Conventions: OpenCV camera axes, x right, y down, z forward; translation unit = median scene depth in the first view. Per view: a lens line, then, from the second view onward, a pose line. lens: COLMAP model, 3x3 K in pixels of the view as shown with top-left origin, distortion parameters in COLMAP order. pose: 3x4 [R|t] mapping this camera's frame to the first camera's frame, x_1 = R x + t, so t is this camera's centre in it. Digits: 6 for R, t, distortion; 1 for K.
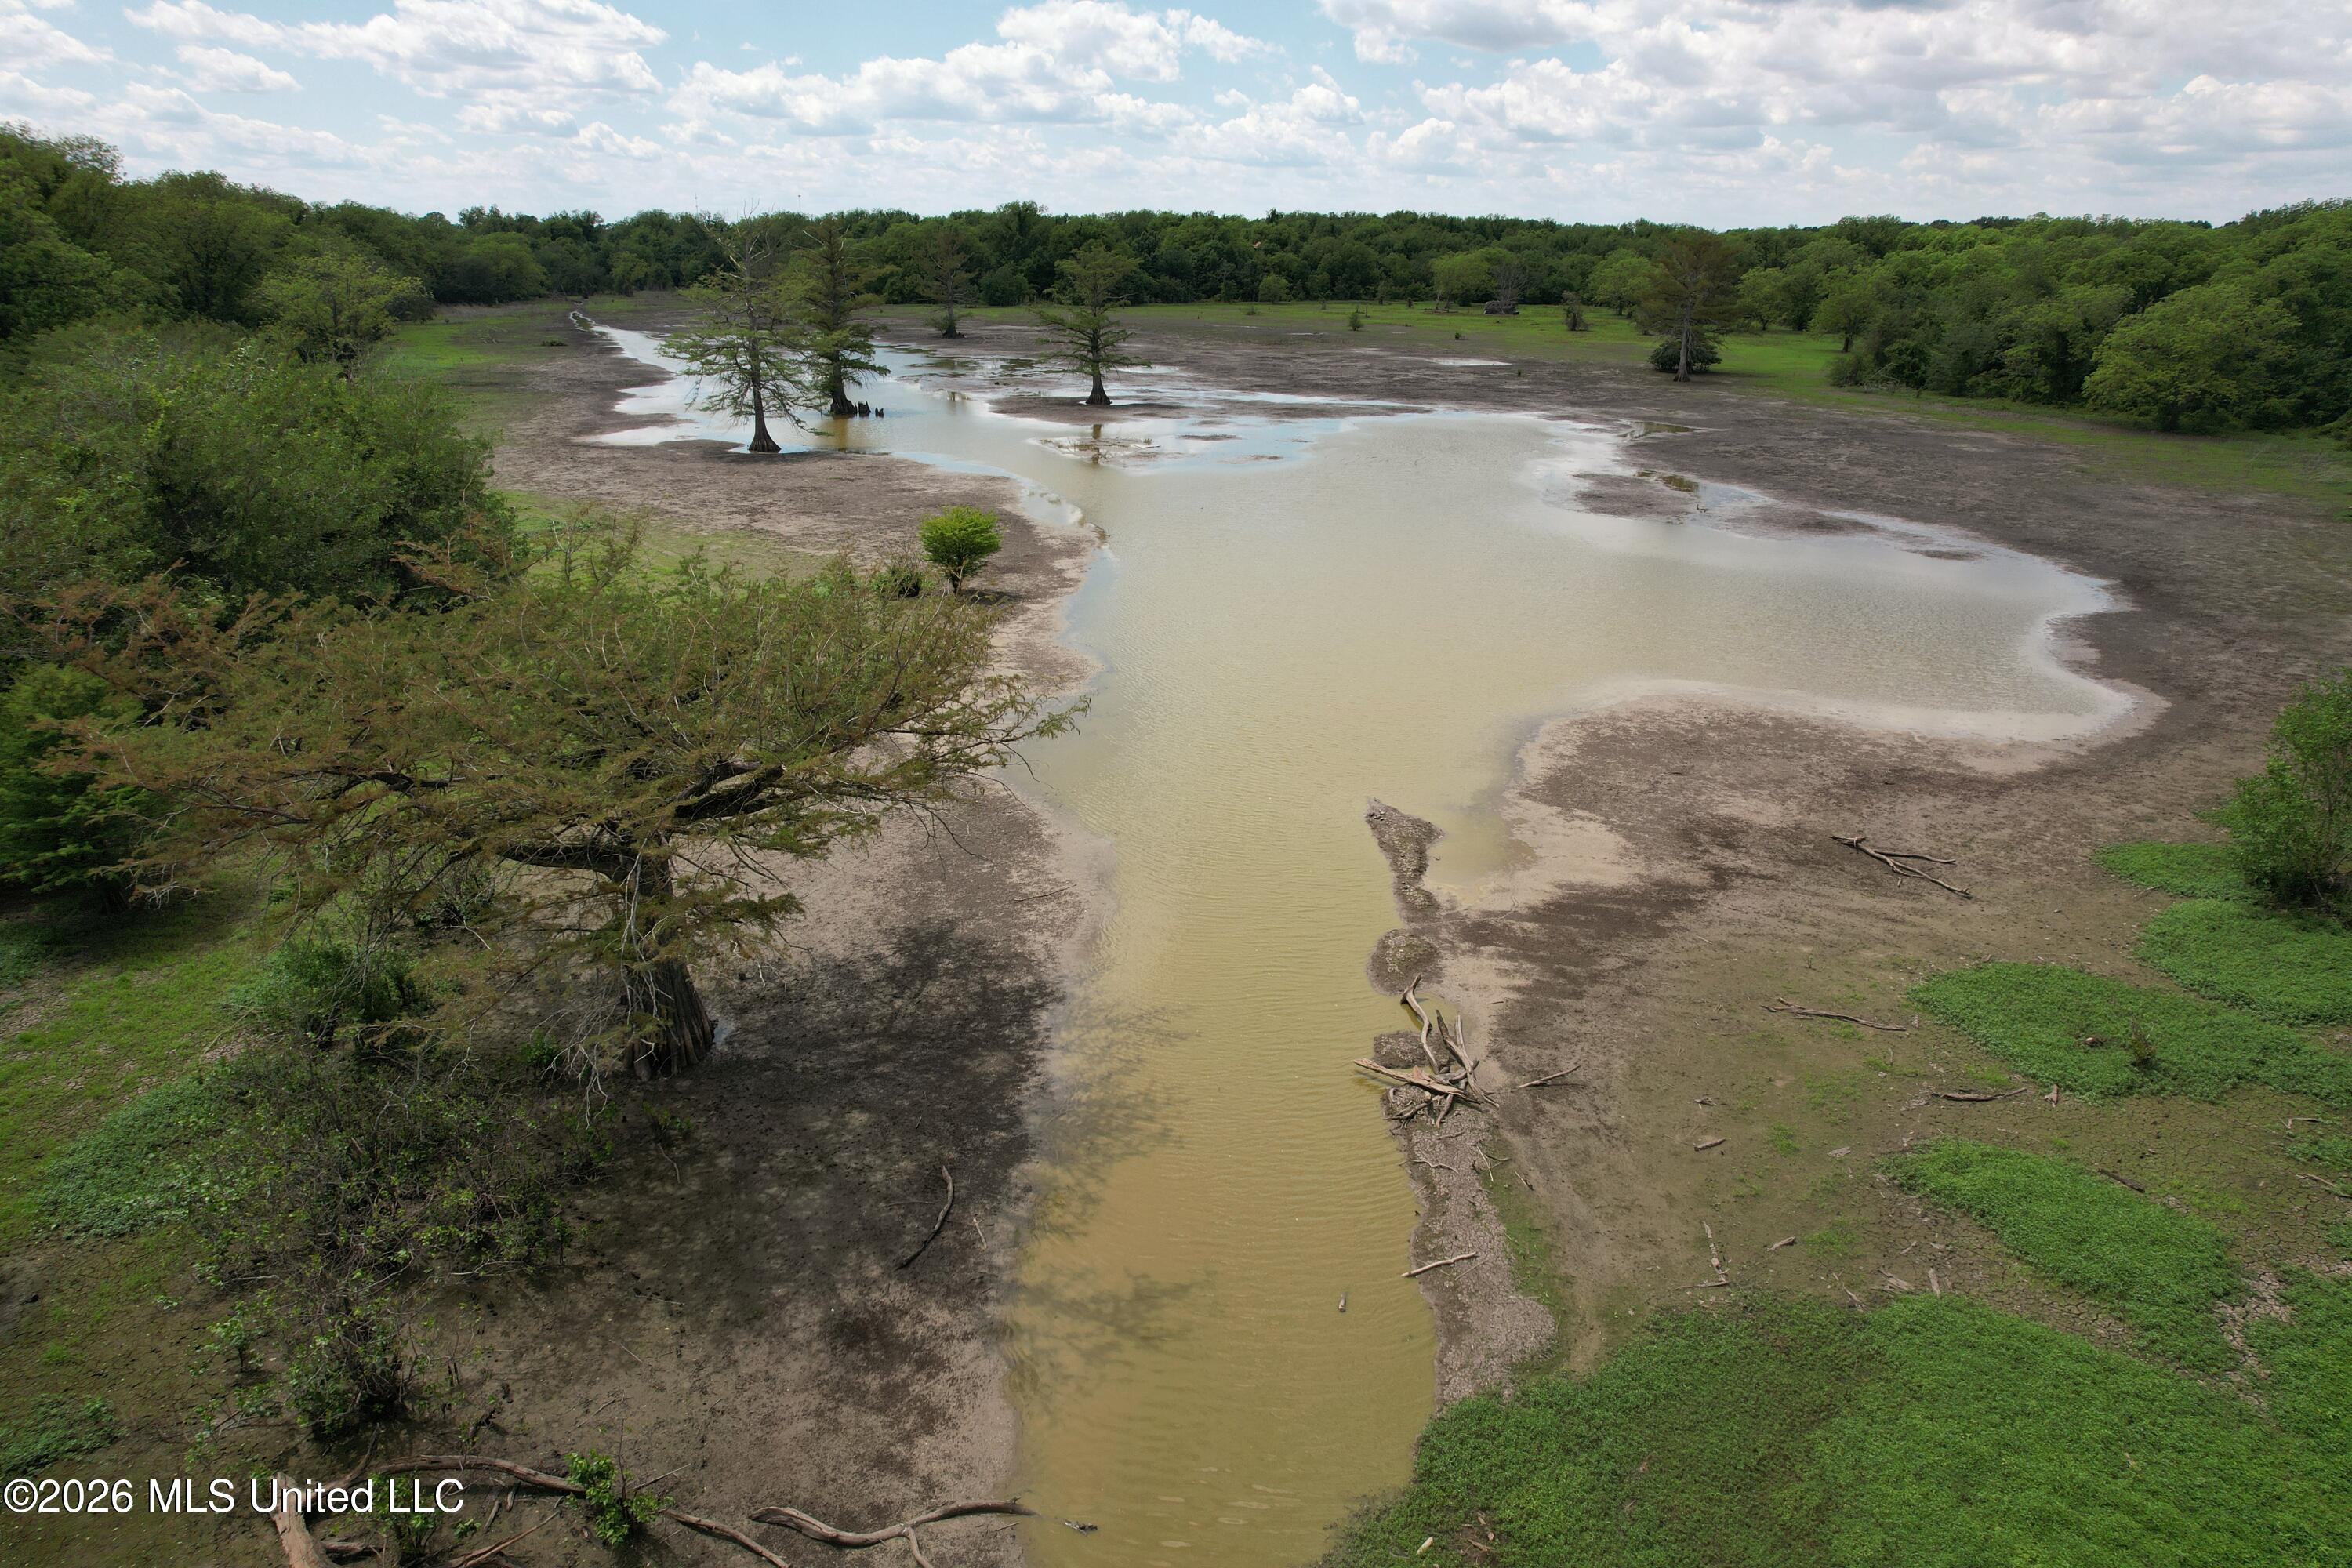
lens RADIAL K [[1510.9, 0, 1176.0], [0, 1510.9, 784.0], [0, 0, 1]] dist [-0.085010, 0.095674]
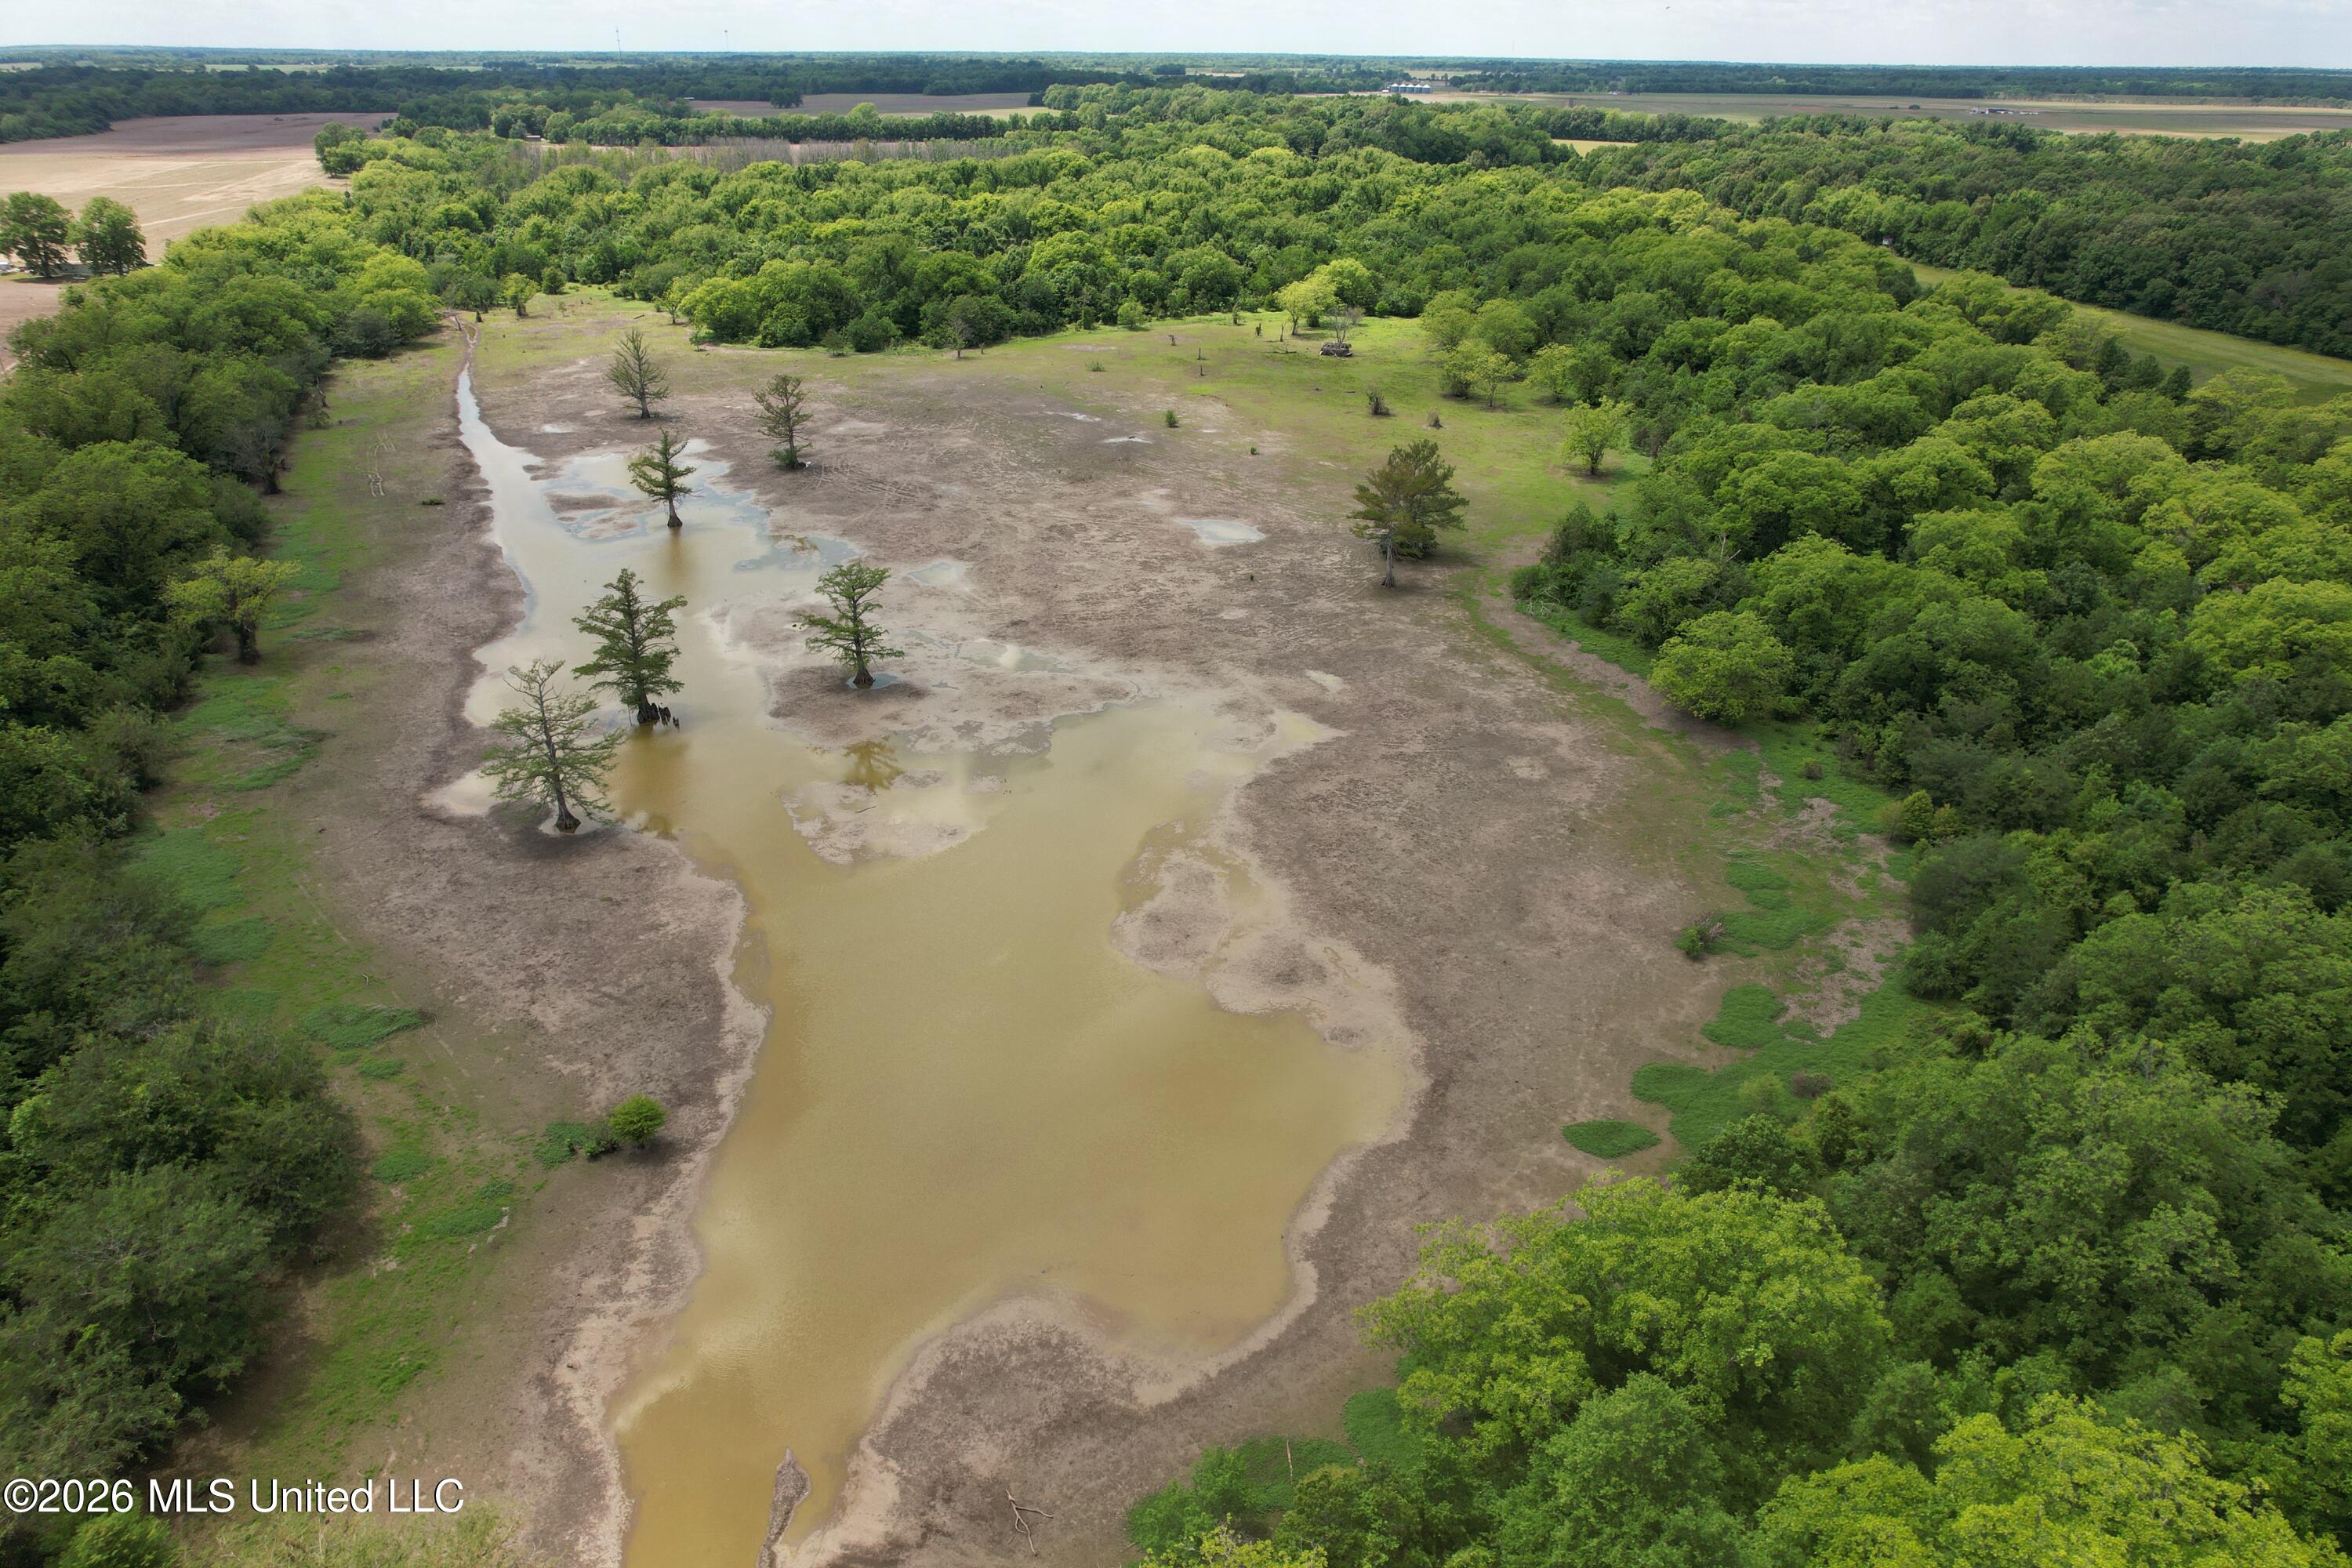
lens RADIAL K [[1510.9, 0, 1176.0], [0, 1510.9, 784.0], [0, 0, 1]] dist [-0.085010, 0.095674]
pose [[0.999634, -0.013074, 0.023678, 0.188049], [0.010360, 0.993726, 0.111358, -0.330551], [-0.024985, -0.111072, 0.993498, -0.256321]]
